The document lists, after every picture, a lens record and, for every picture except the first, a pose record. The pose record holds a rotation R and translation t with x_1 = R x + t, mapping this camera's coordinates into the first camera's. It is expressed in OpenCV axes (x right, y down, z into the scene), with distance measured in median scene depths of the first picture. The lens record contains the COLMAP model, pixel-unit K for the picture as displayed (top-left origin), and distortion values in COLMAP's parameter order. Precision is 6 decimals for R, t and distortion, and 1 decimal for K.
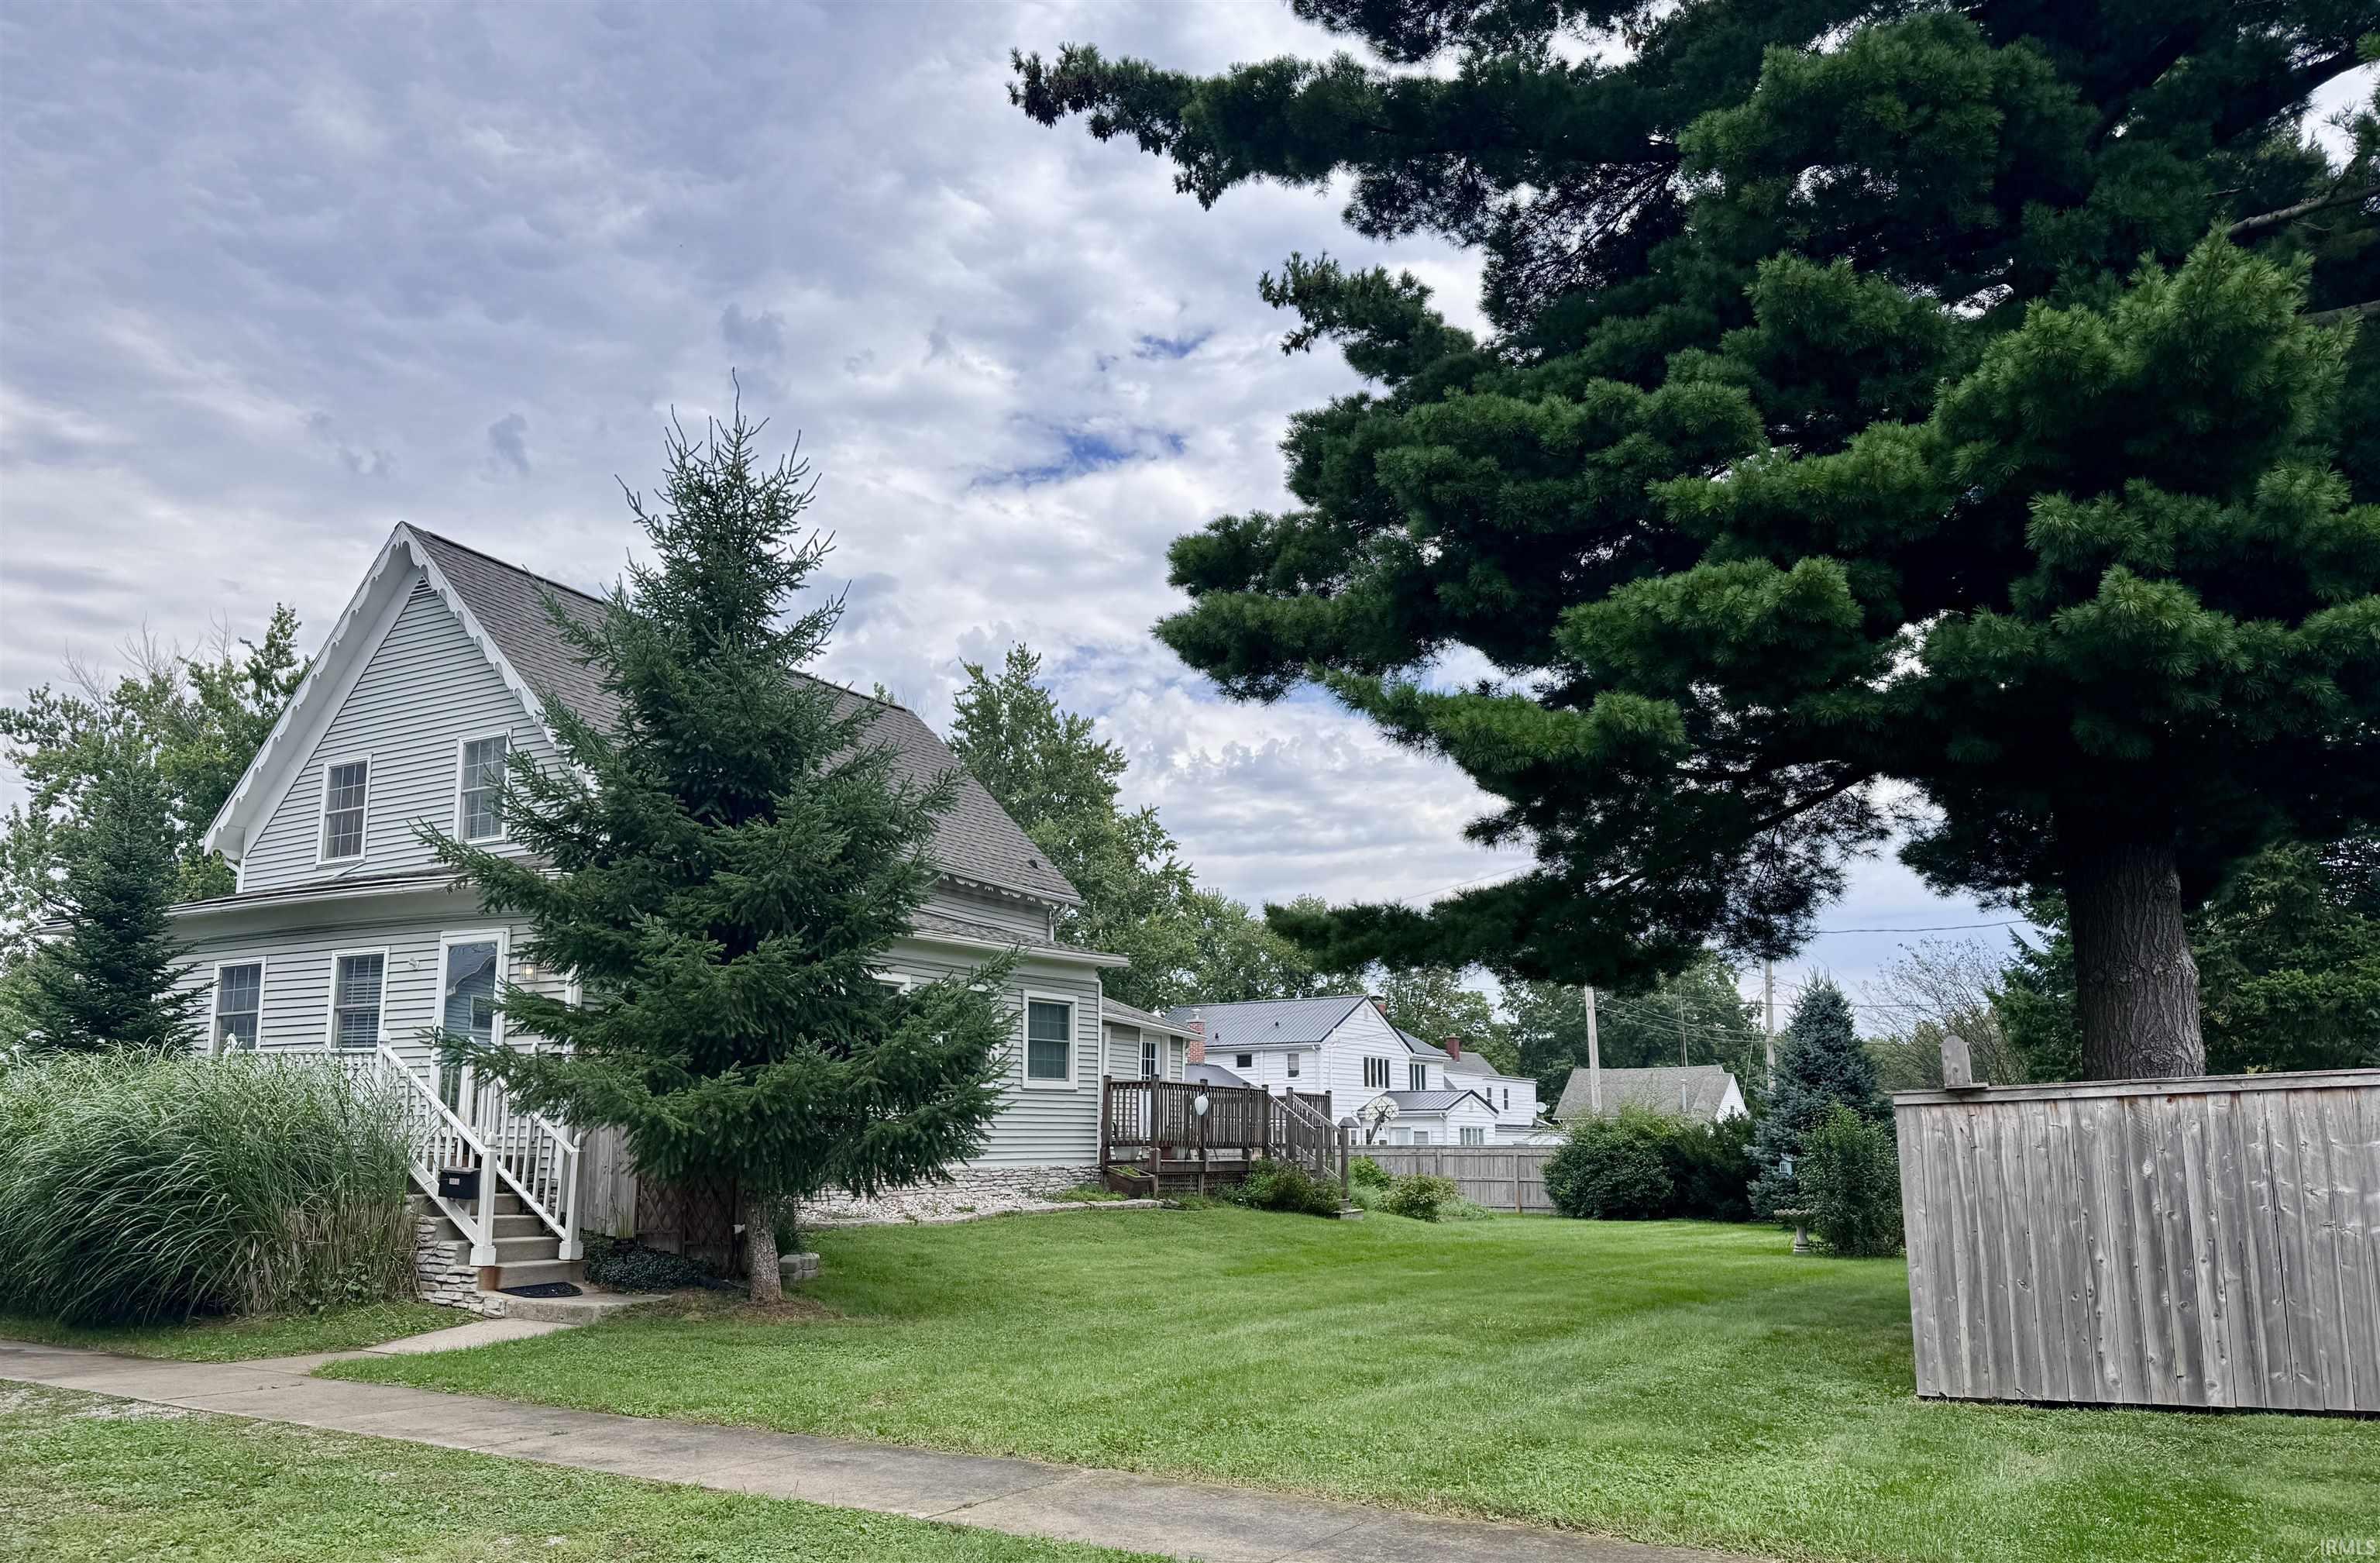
lens RADIAL K [[1693.7, 0, 1189.5], [0, 1693.7, 888.2], [0, 0, 1]] dist [0.108630, -0.163700]
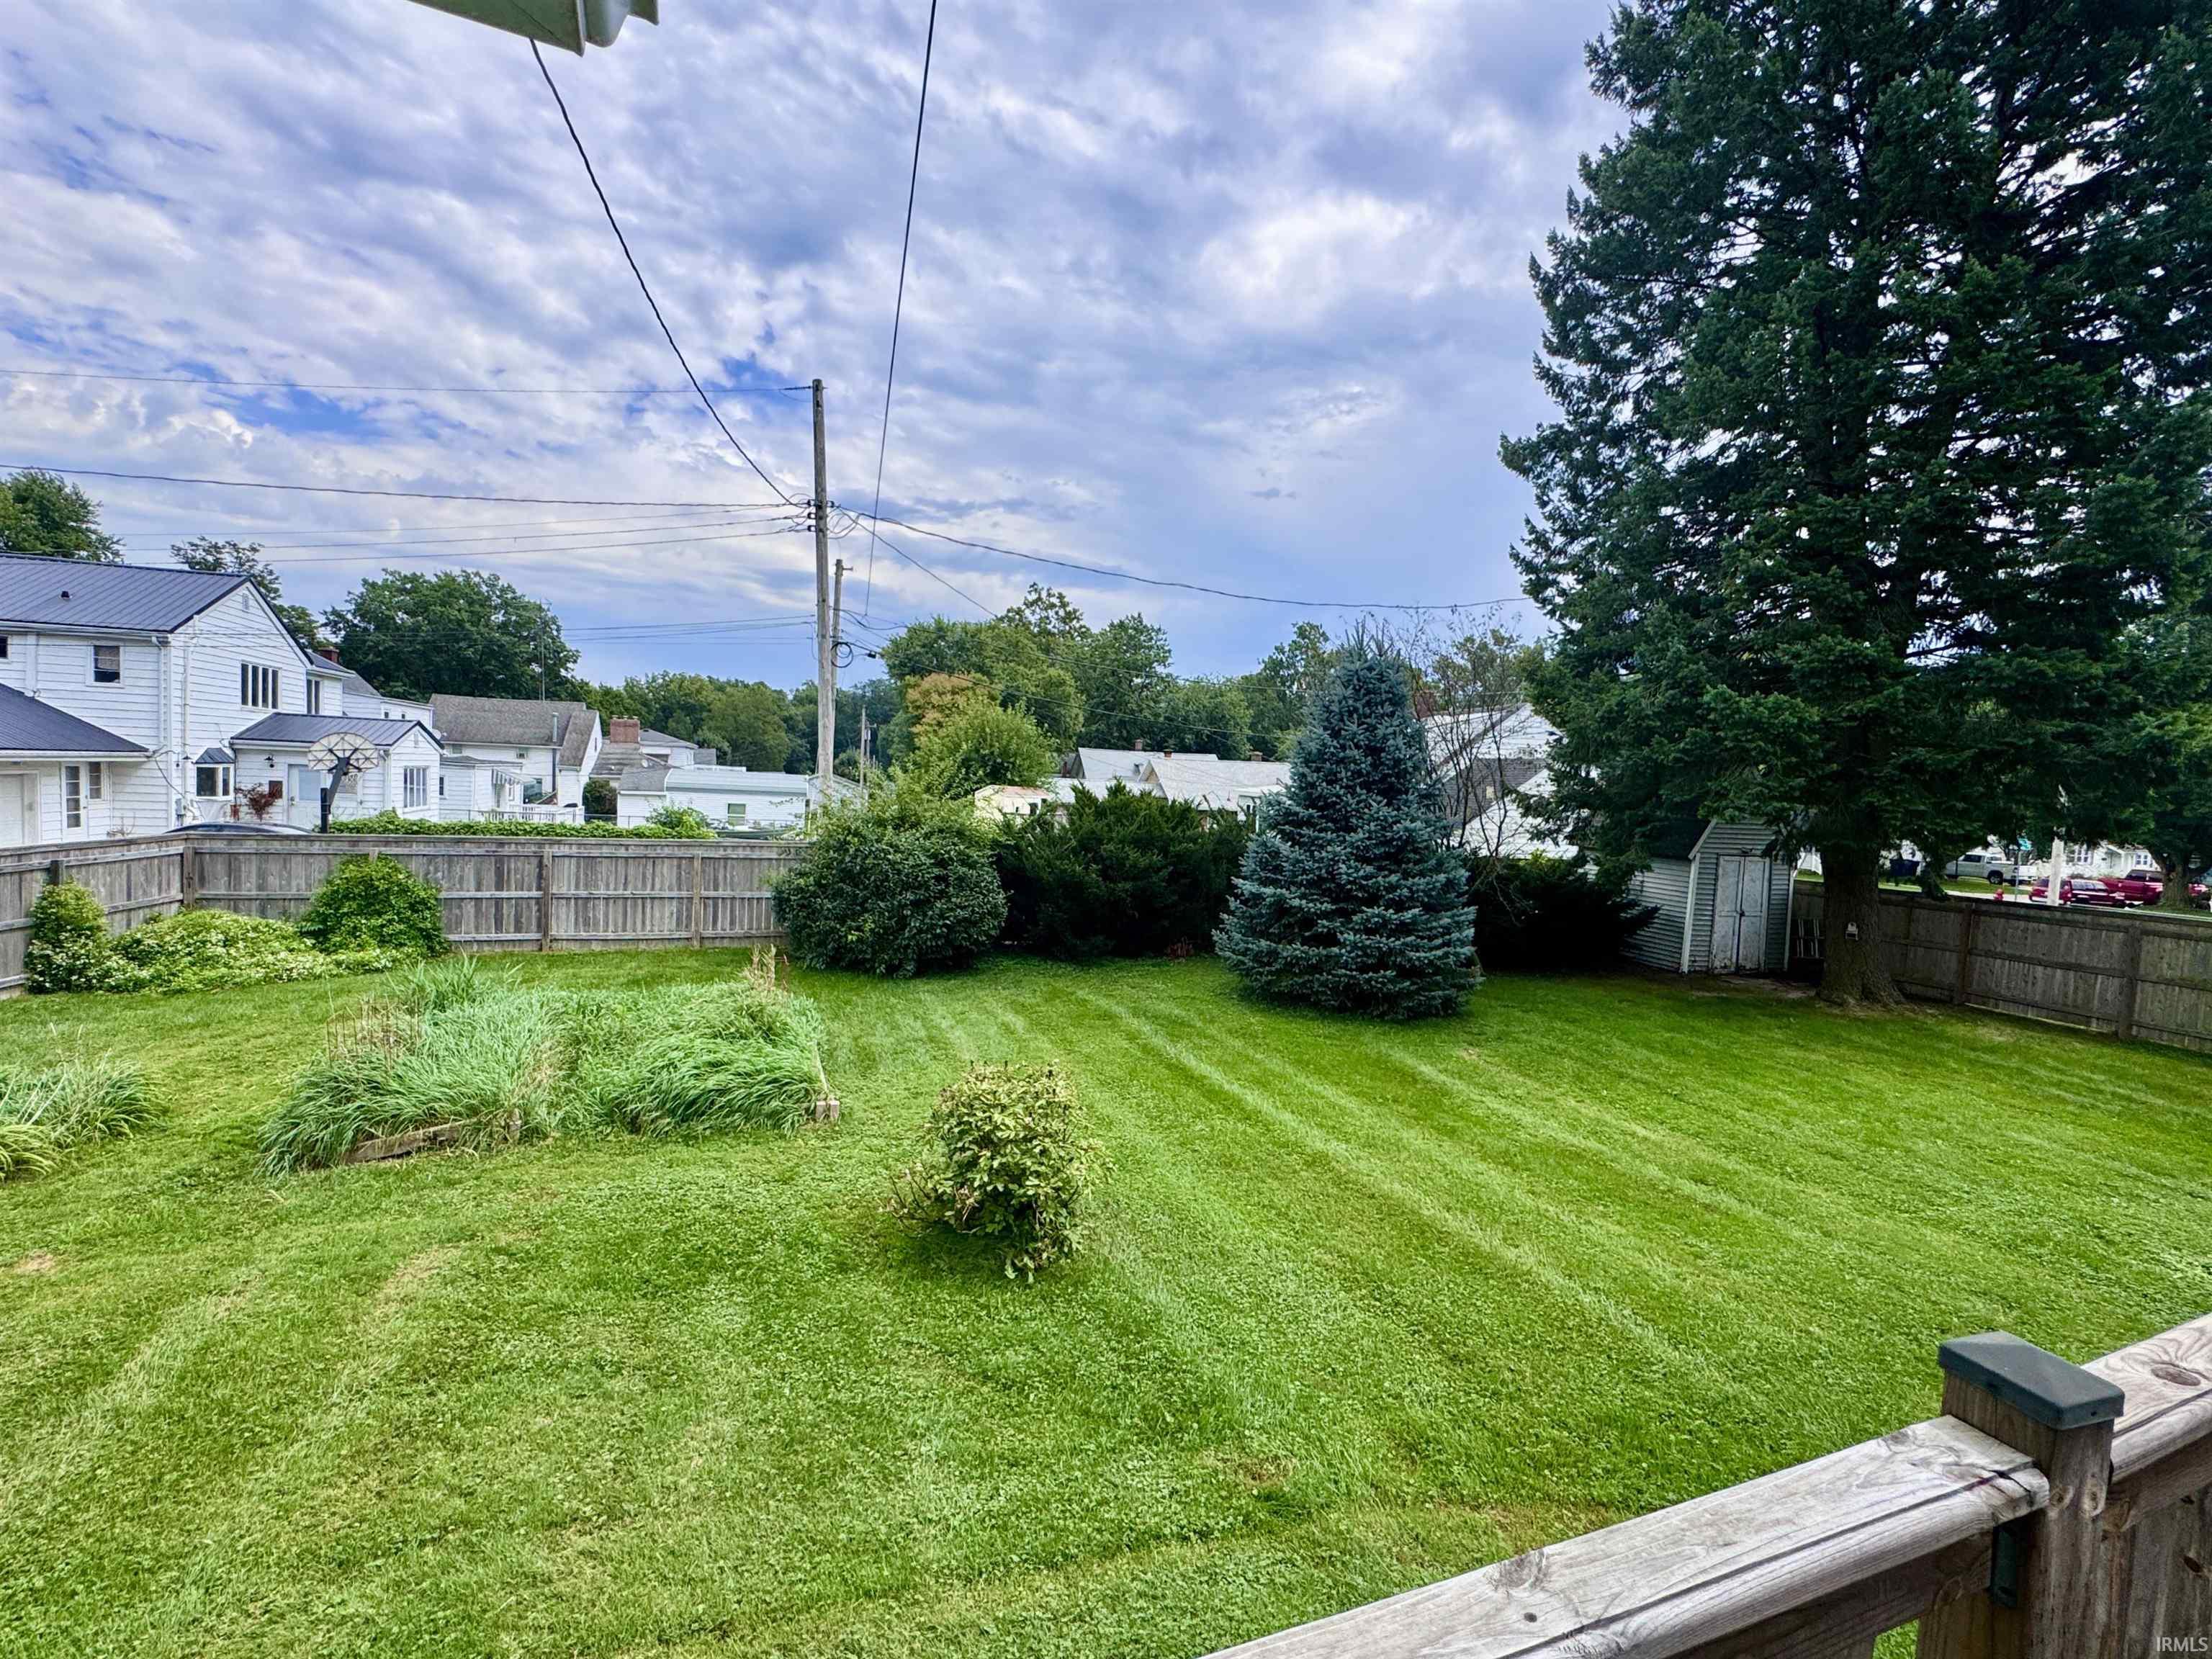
lens RADIAL K [[906.7, 0, 1050.5], [0, 906.7, 821.0], [0, 0, 1]] dist [-0.003058, -0.000395]
pose [[0.603196, -0.021770, 0.797296, 0.016952], [-0.163942, 0.974899, 0.150650, 0.195634], [-0.780562, -0.221582, 0.584486, 1.903828]]
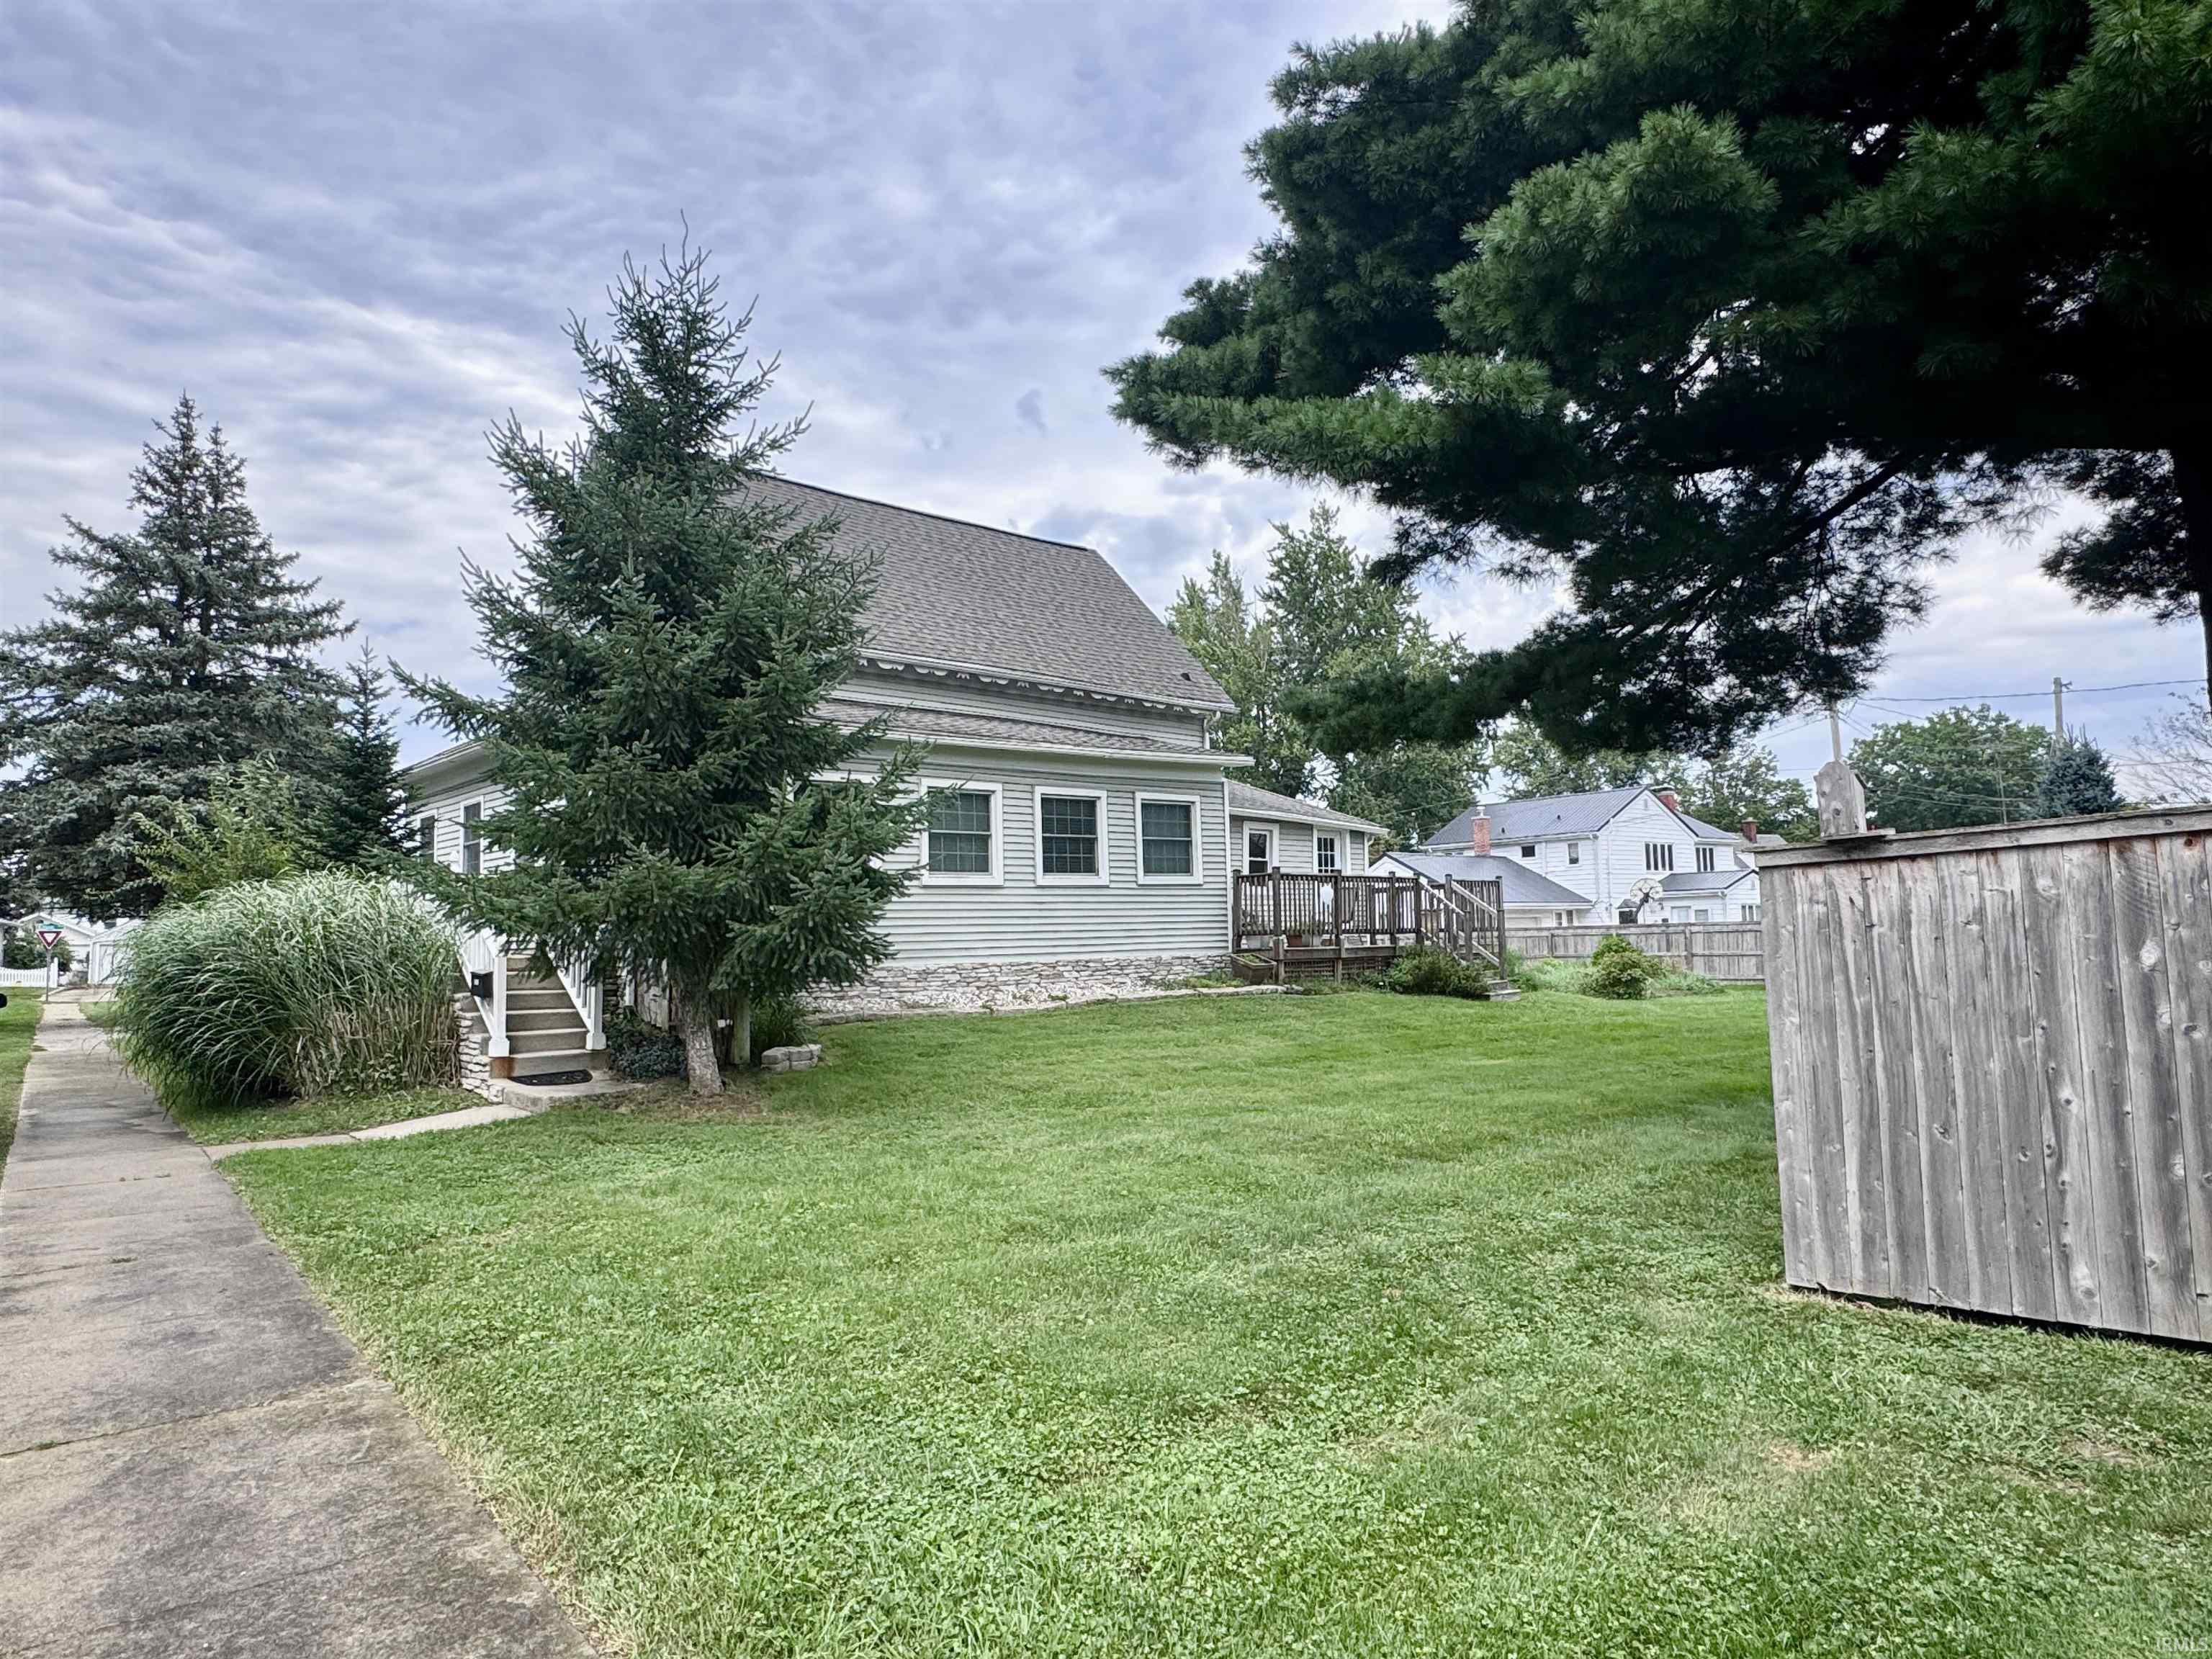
lens RADIAL K [[1356.5, 0, 1106.0], [0, 1356.5, 829.5], [0, 0, 1]] dist [-0.005070, -0.002421]
pose [[0.943404, -0.046500, -0.328368, 0.237730], [0.071430, 0.995373, 0.064266, 0.039705], [0.323861, -0.084084, 0.942361, 0.280897]]
